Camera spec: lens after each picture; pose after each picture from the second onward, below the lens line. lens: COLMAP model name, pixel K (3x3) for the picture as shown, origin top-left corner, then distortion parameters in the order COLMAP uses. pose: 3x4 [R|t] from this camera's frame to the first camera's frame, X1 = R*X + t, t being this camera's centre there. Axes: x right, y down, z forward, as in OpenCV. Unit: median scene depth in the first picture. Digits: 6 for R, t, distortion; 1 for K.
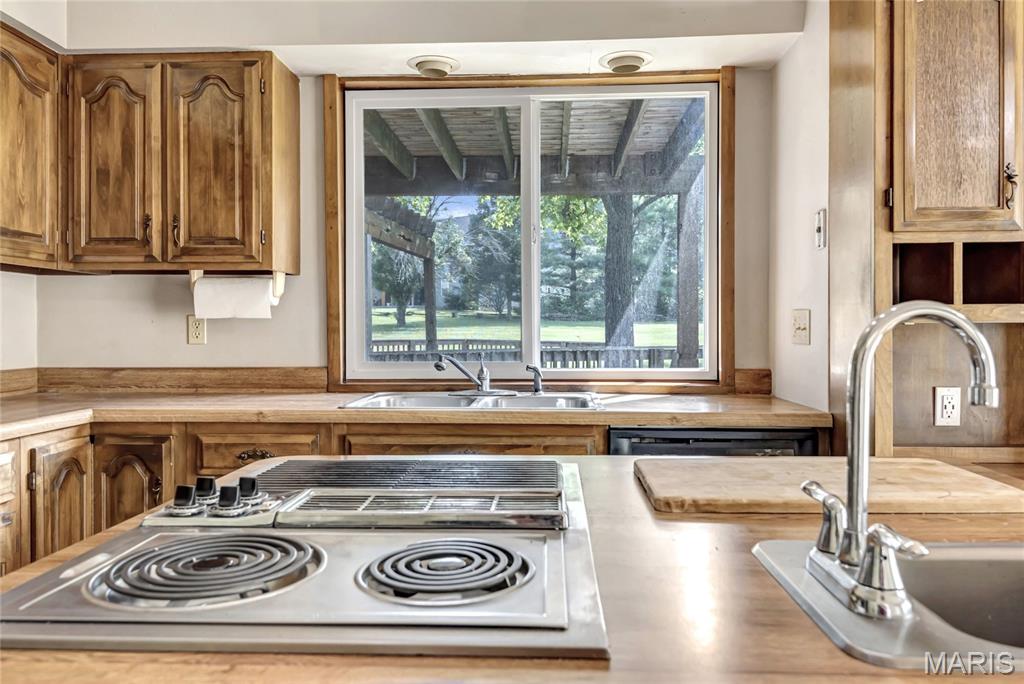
lens RADIAL K [[751.8, 0, 509.9], [0, 751.8, 327.4], [0, 0, 1]] dist [-0.001777, -0.005842]
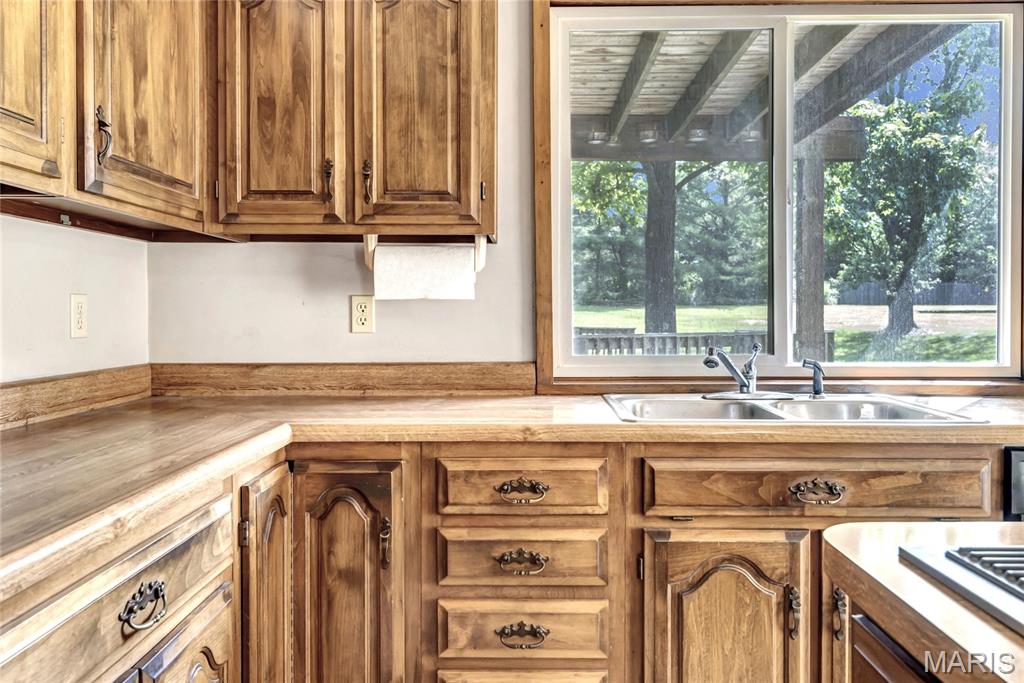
lens RADIAL K [[781.8, 0, 514.6], [0, 781.8, 321.2], [0, 0, 1]] dist [0.005621, 0.000911]
pose [[0.999326, 0.000472, 0.036712, -0.326316], [-0.000895, 0.999934, 0.011483, 0.001067], [-0.036704, -0.011508, 0.999260, 0.215963]]
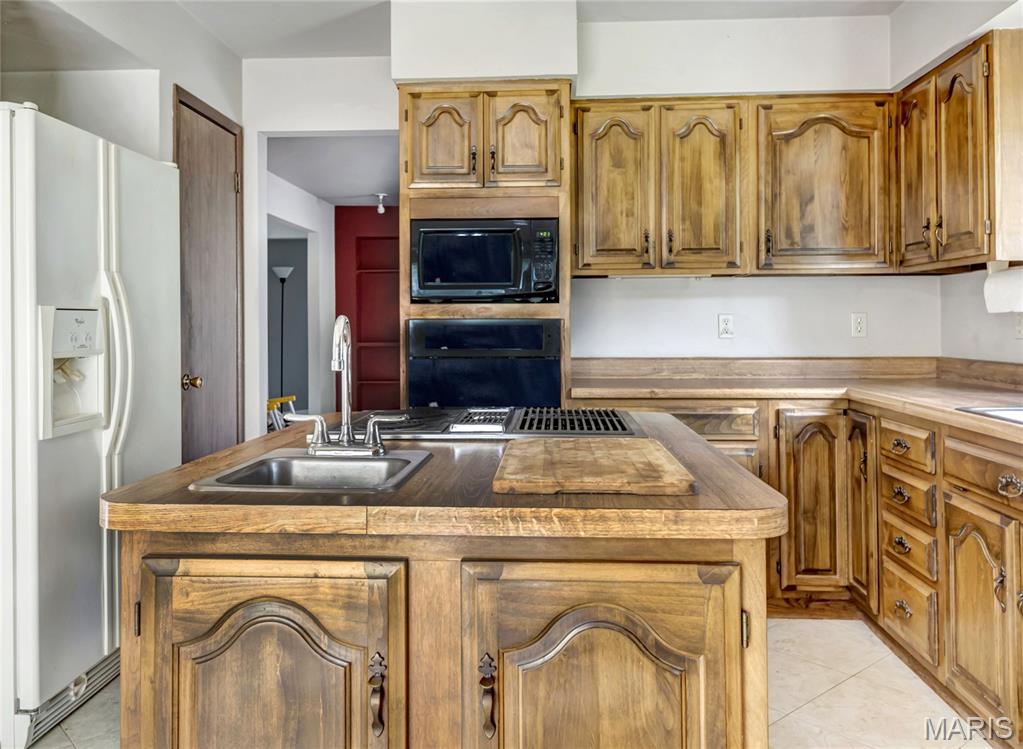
lens RADIAL K [[823.7, 0, 510.4], [0, 823.7, 319.5], [0, 0, 1]] dist [0.001037, 0.000553]
pose [[-0.003223, -0.001558, -0.999994, 0.720303], [0.004702, 0.999988, -0.001573, -0.004862], [0.999984, -0.004707, -0.003215, 0.395459]]
